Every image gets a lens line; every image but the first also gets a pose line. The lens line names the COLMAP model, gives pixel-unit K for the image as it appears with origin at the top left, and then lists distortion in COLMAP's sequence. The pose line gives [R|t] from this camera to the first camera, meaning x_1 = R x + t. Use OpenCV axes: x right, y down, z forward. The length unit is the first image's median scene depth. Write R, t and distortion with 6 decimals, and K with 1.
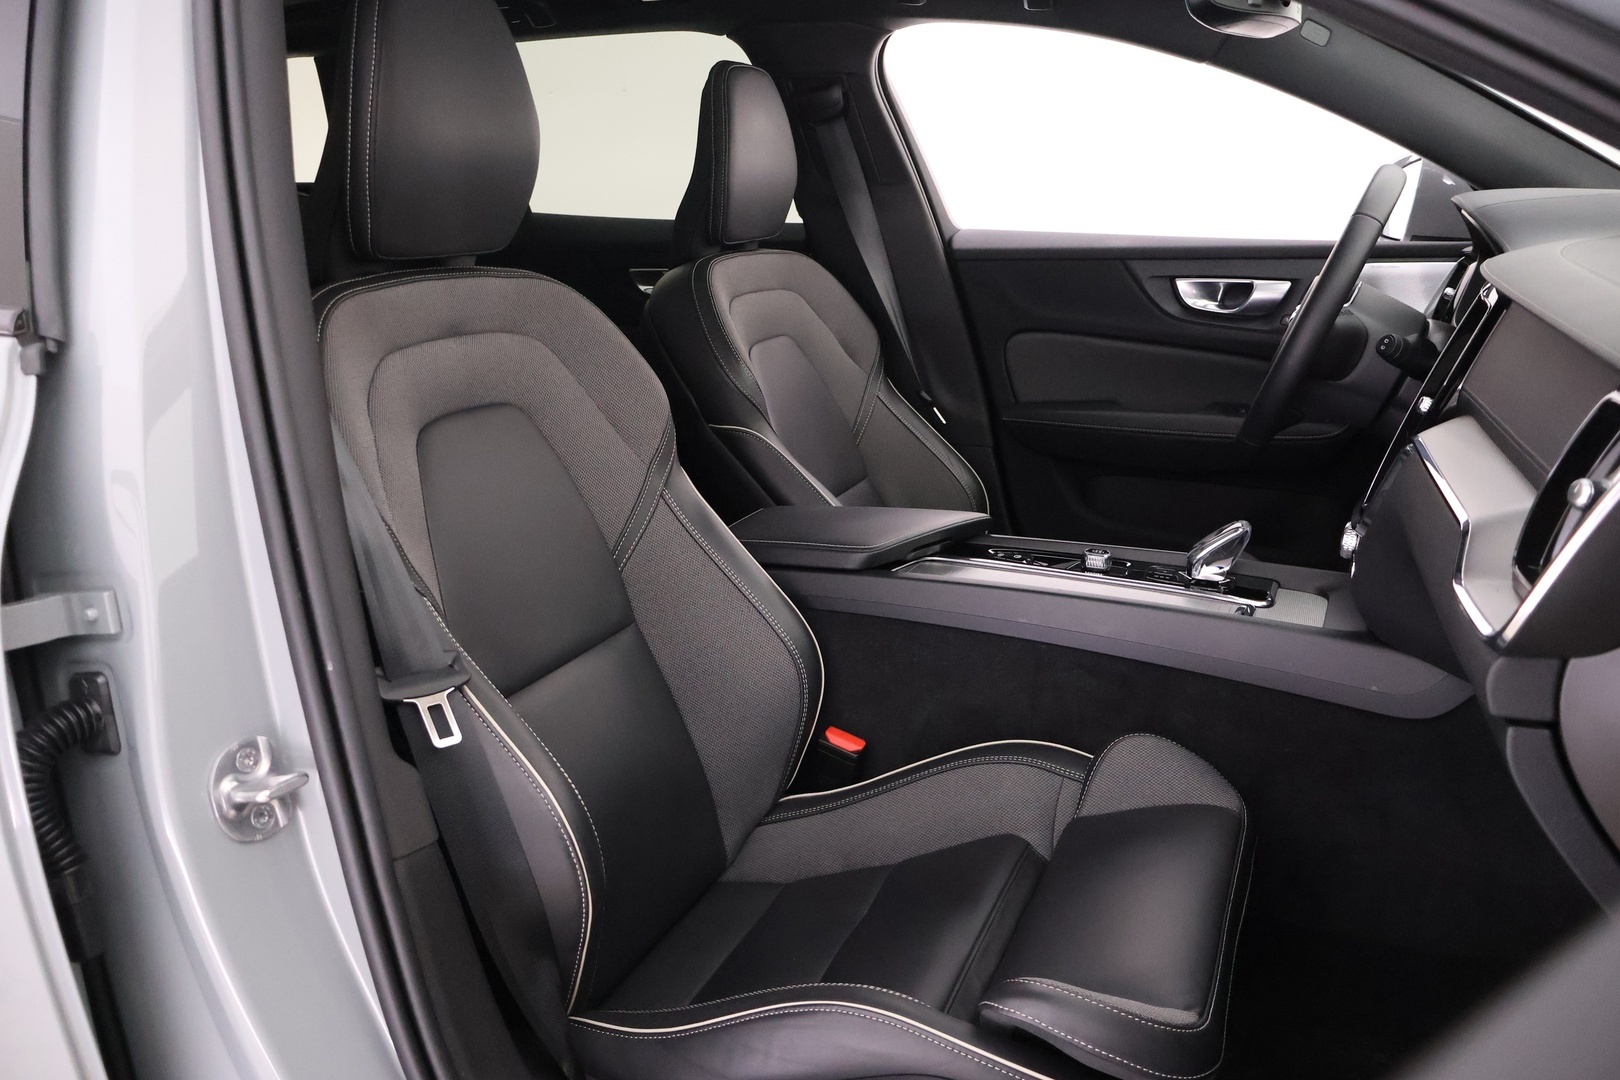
lens RADIAL K [[1352.0, 0, 797.1], [0, 1352.0, 554.7], [0, 0, 1]] dist [-0.000068, 0.020750]
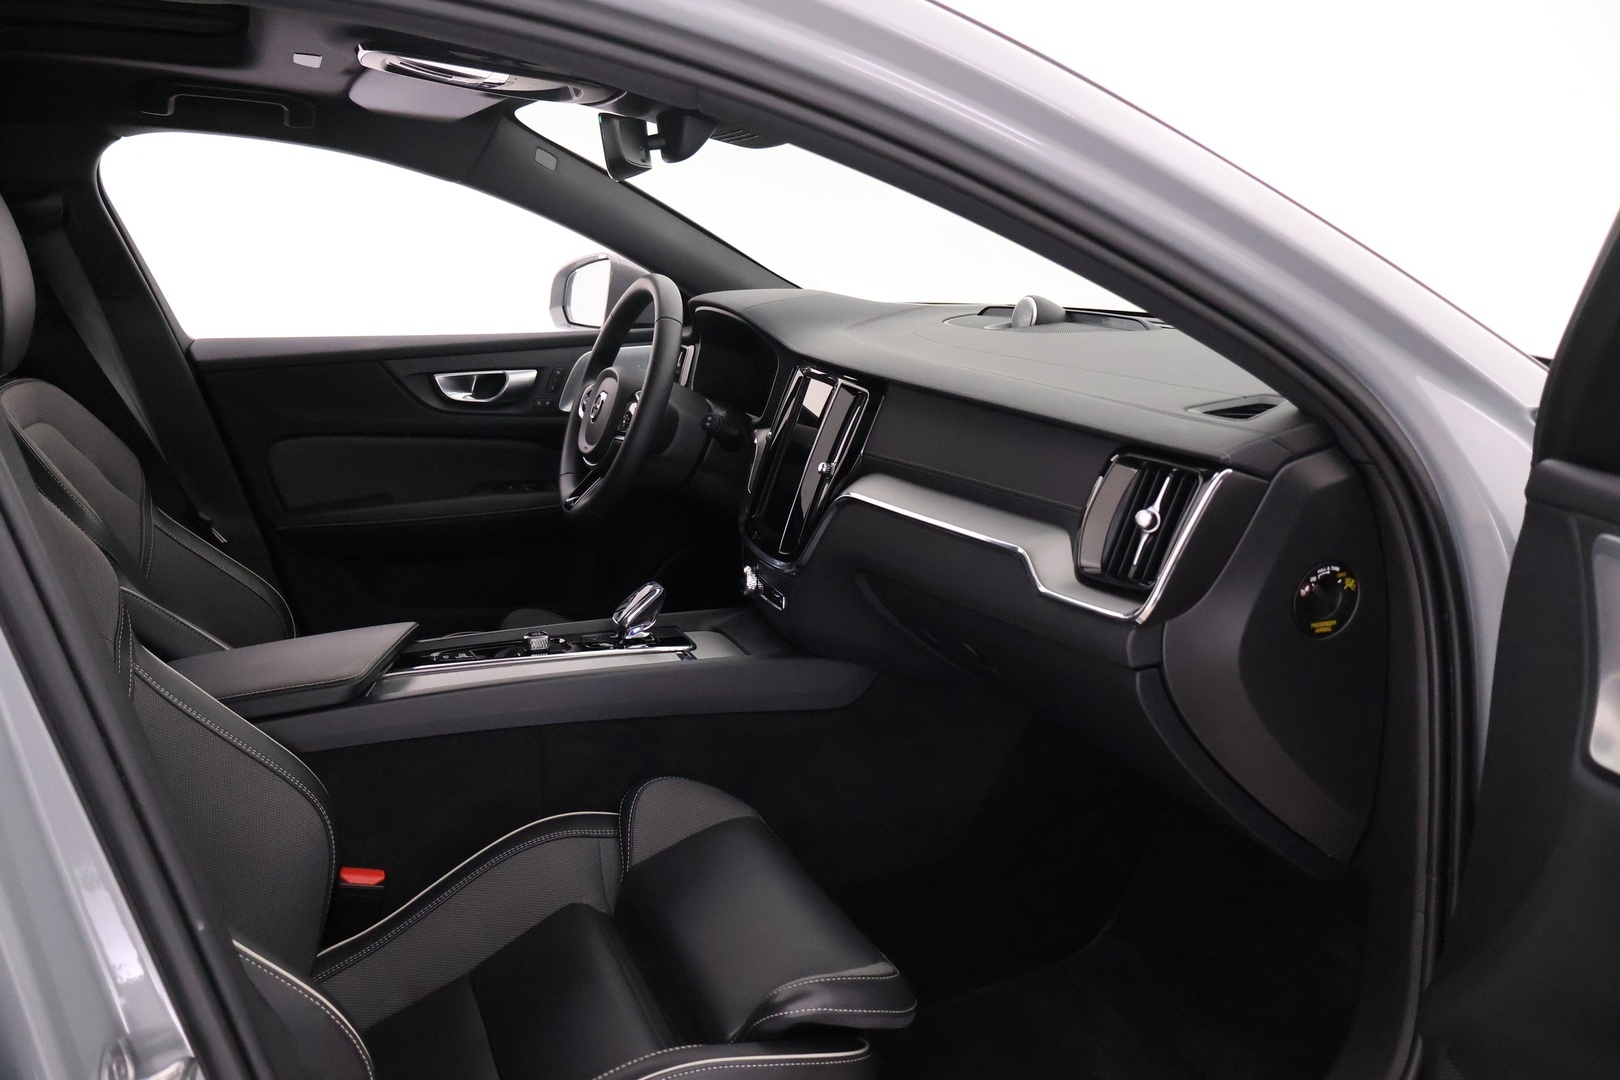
lens RADIAL K [[1360.6, 0, 810.0], [0, 1360.6, 540.0], [0, 0, 1]] dist [0.009204, -0.002624]
pose [[0.734358, -0.159606, 0.659730, -0.309293], [0.196023, 0.980415, 0.018992, -0.051355], [-0.649841, 0.115375, 0.751262, 0.021716]]
